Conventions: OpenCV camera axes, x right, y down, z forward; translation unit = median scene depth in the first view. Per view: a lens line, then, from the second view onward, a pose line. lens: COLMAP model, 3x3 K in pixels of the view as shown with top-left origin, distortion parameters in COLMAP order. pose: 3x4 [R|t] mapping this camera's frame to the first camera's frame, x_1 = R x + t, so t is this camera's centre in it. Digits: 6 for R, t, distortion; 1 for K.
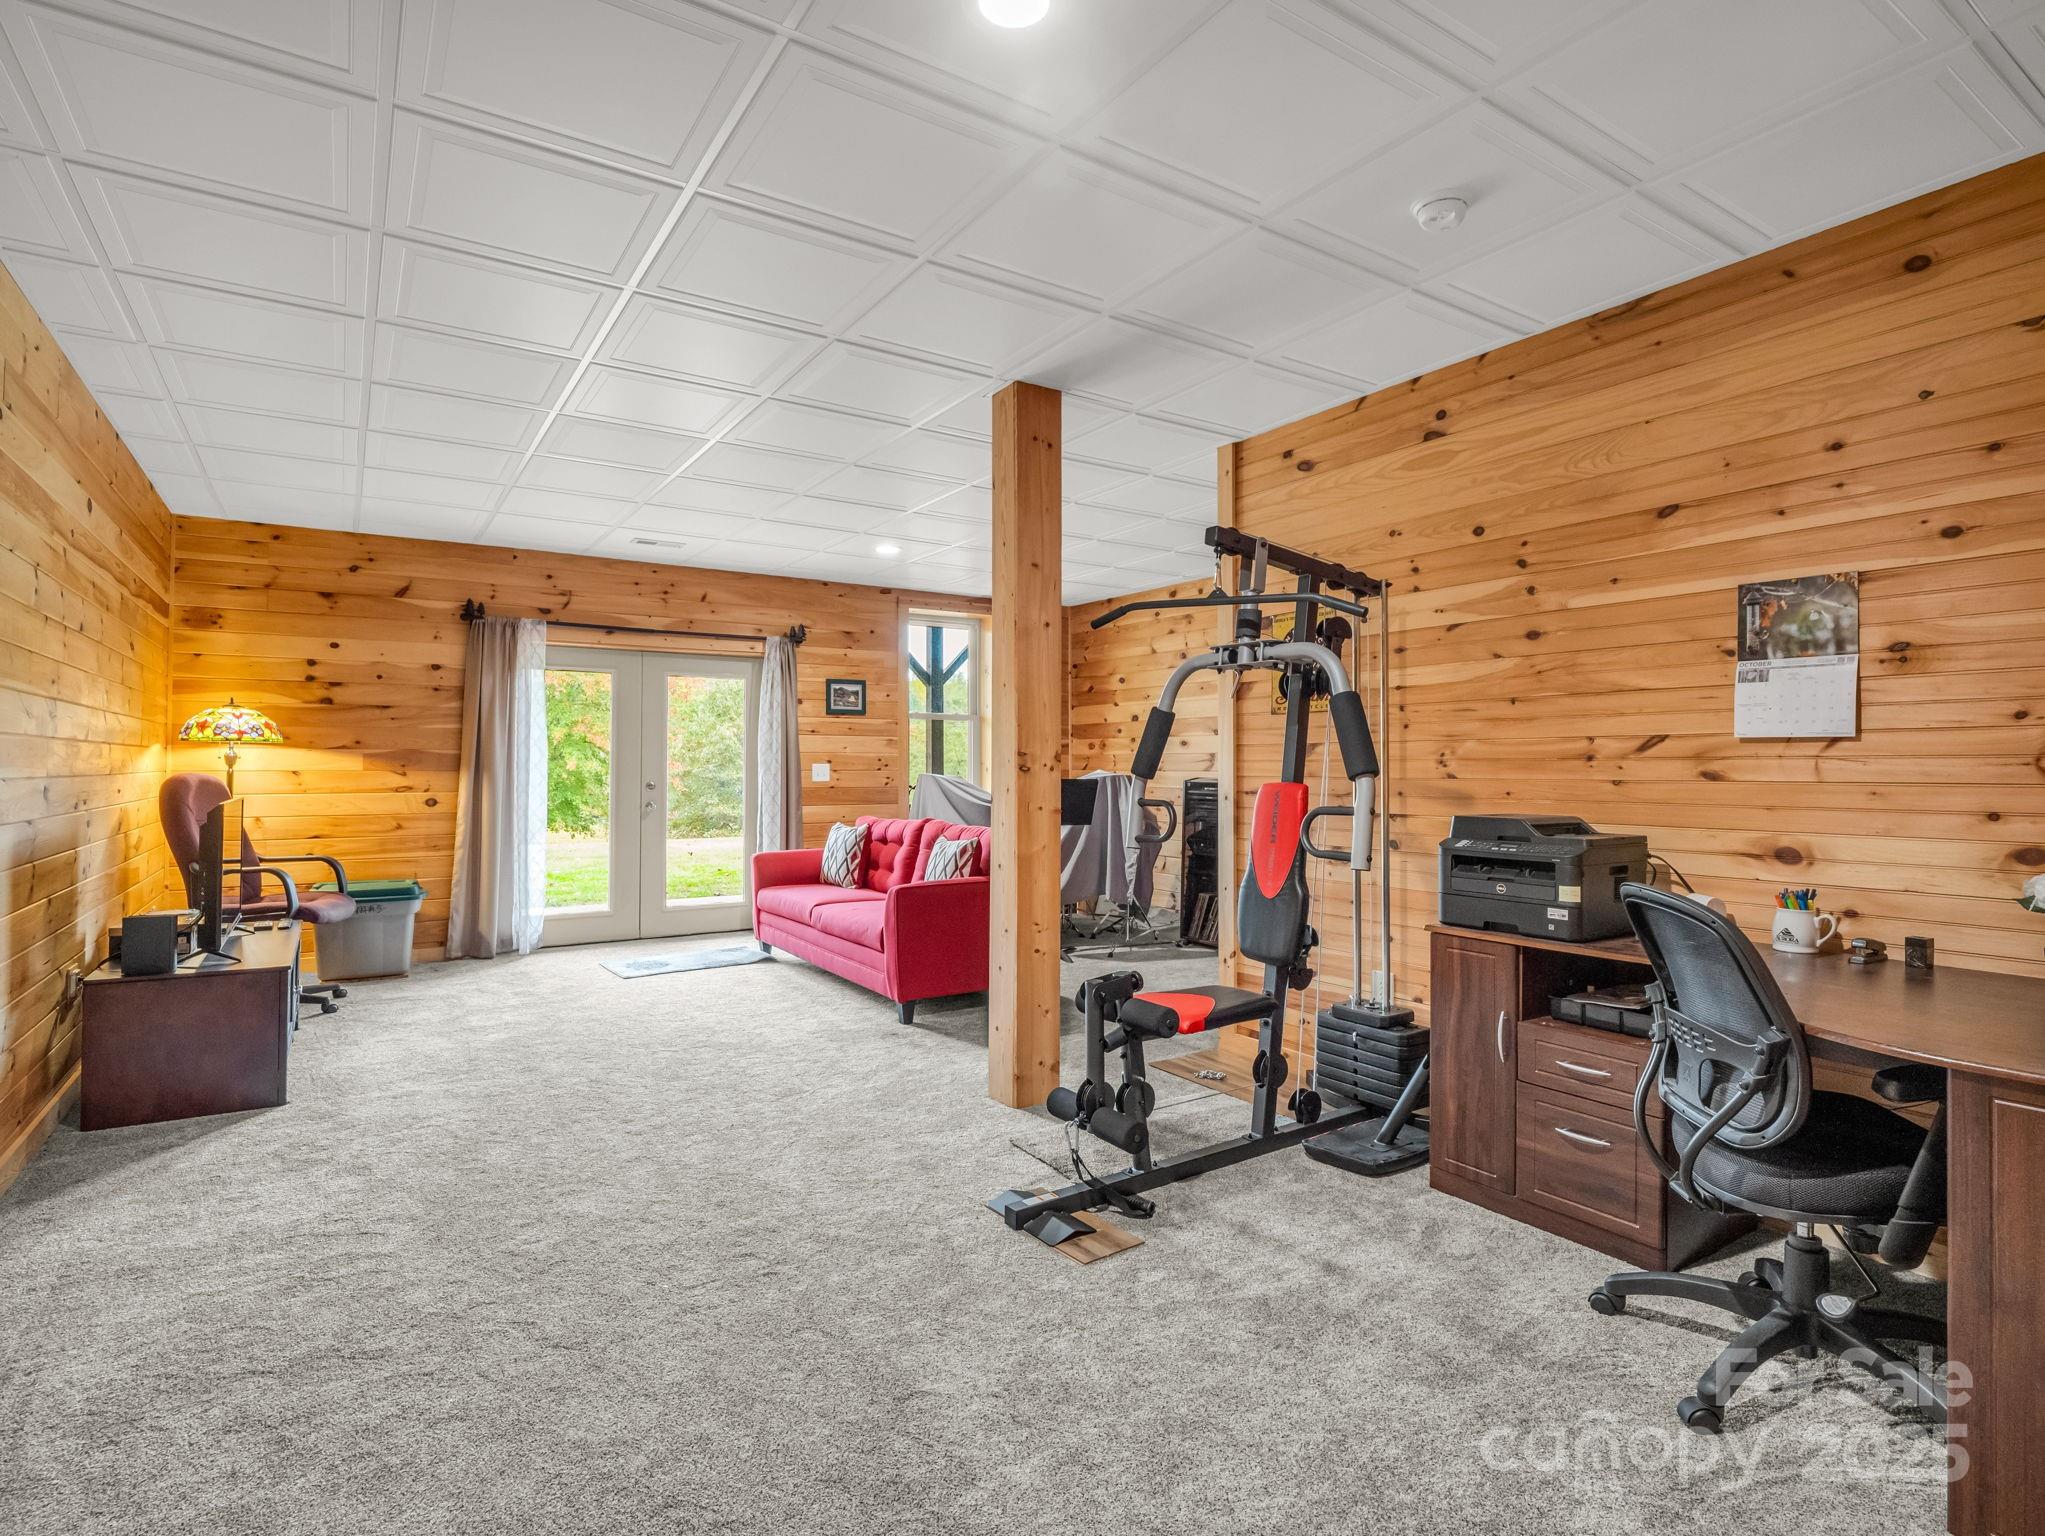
lens RADIAL K [[1024.7, 0, 1021.7], [0, 1024.7, 765.3], [0, 0, 1]] dist [-0.006330, -0.004886]
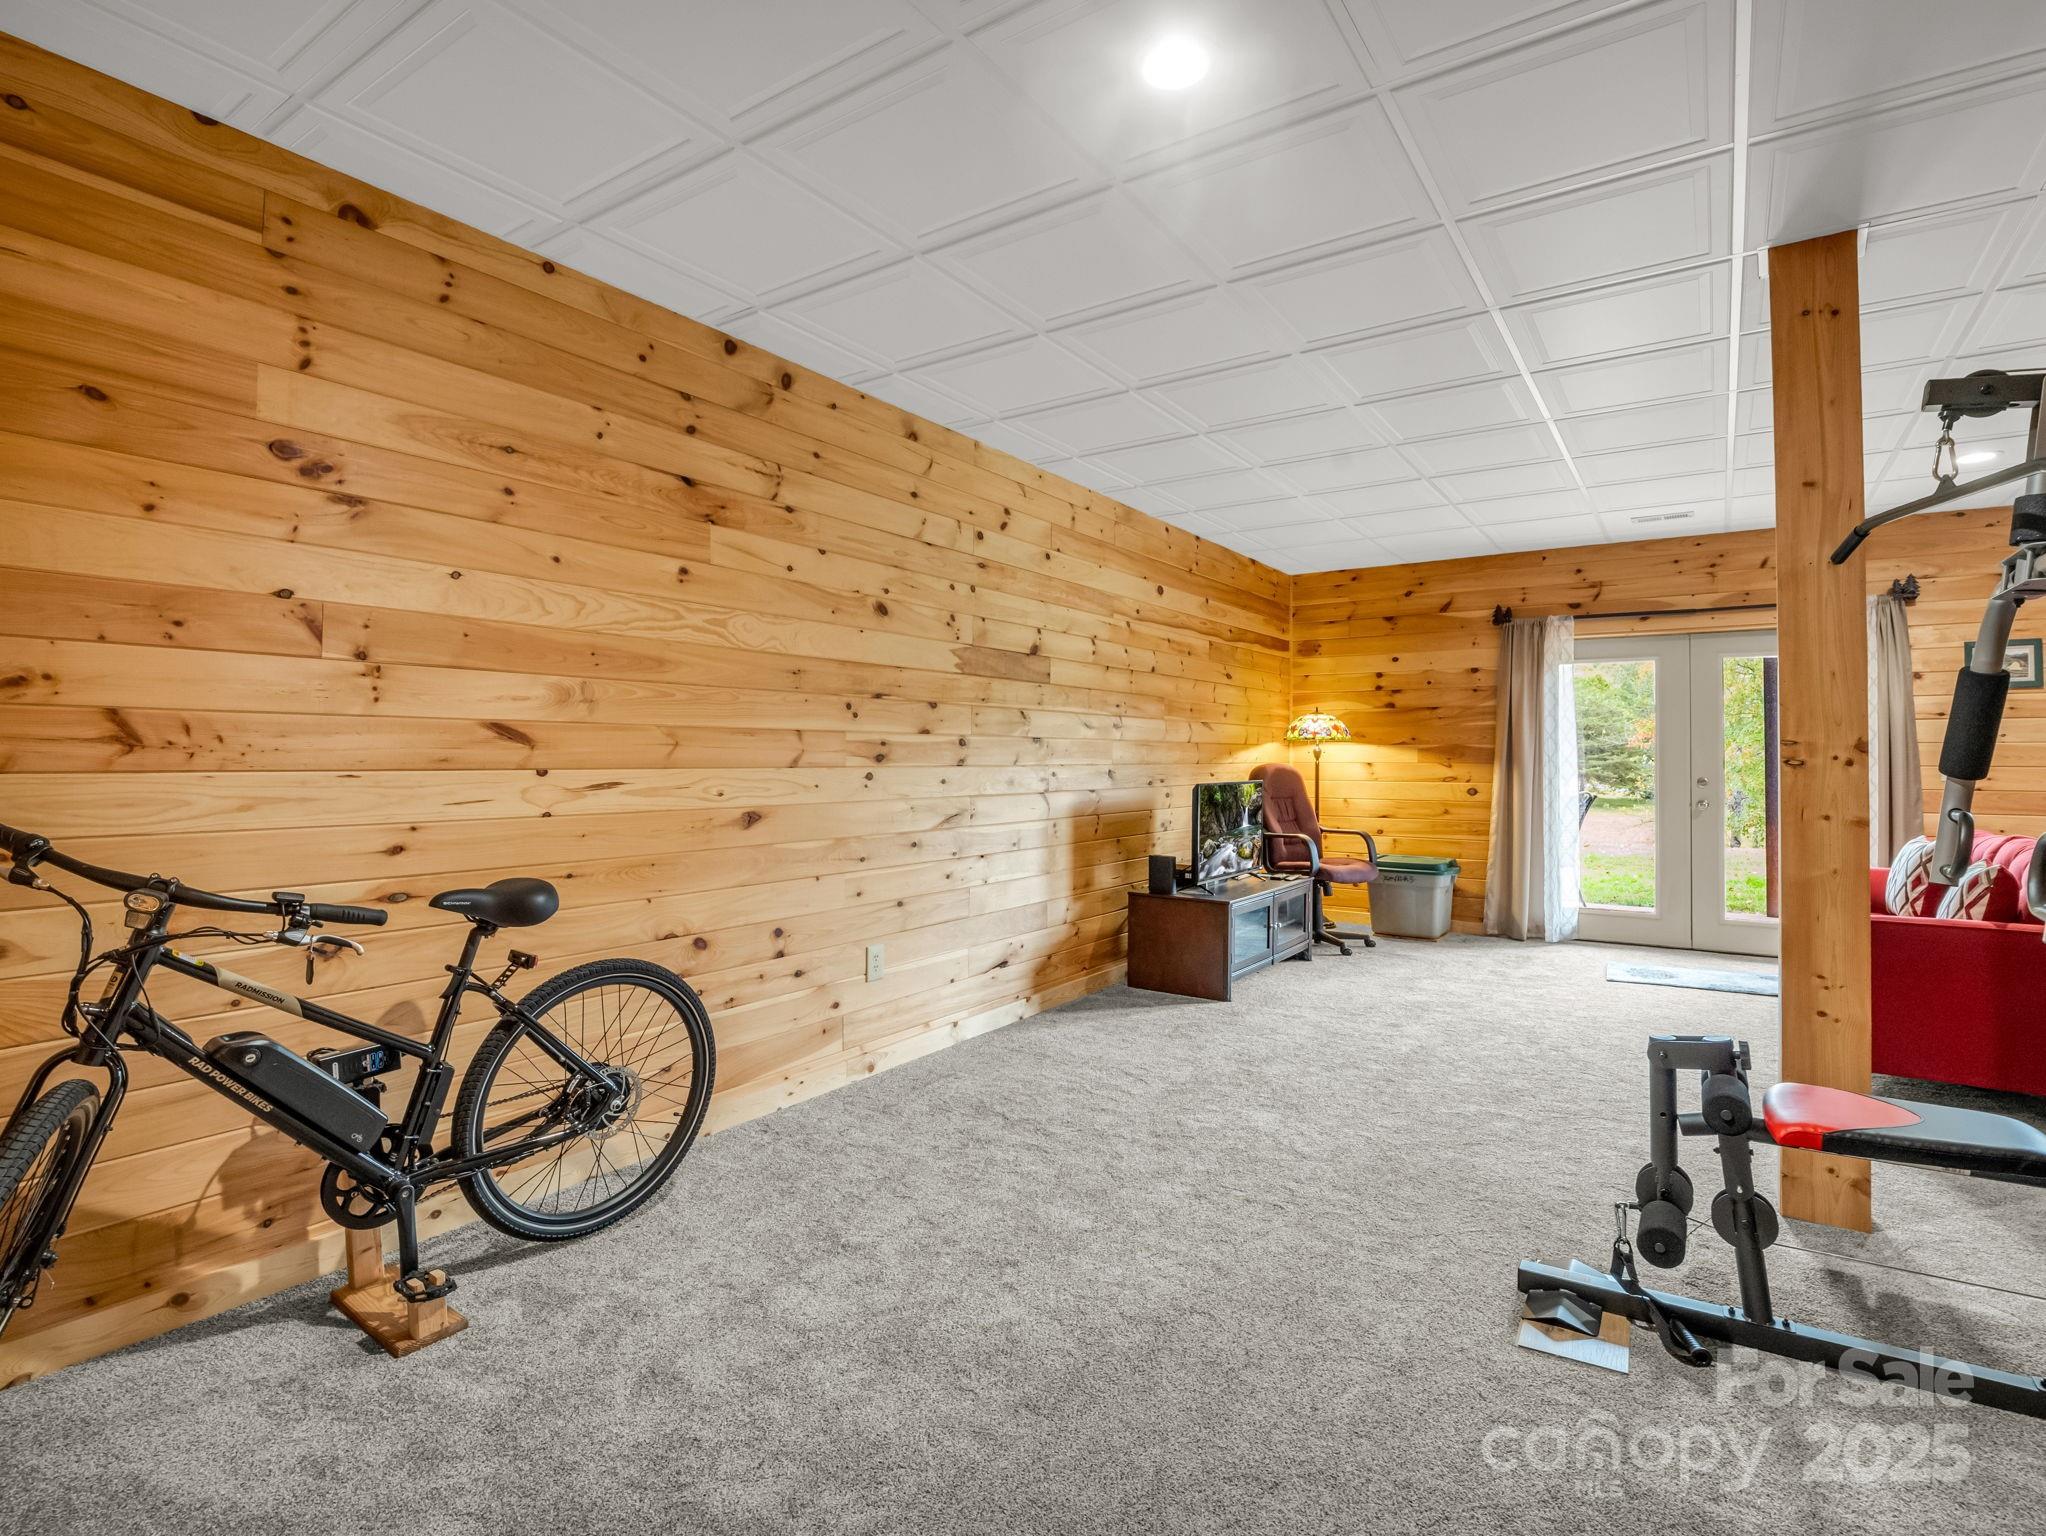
lens RADIAL K [[1025.2, 0, 1030.1], [0, 1025.2, 757.1], [0, 0, 1]] dist [-0.006330, -0.004886]
pose [[0.398000, -0.000204, -0.917385, 0.266069], [-0.002700, 0.999995, -0.001394, 0.001341], [0.917382, 0.003032, 0.397997, 0.116196]]
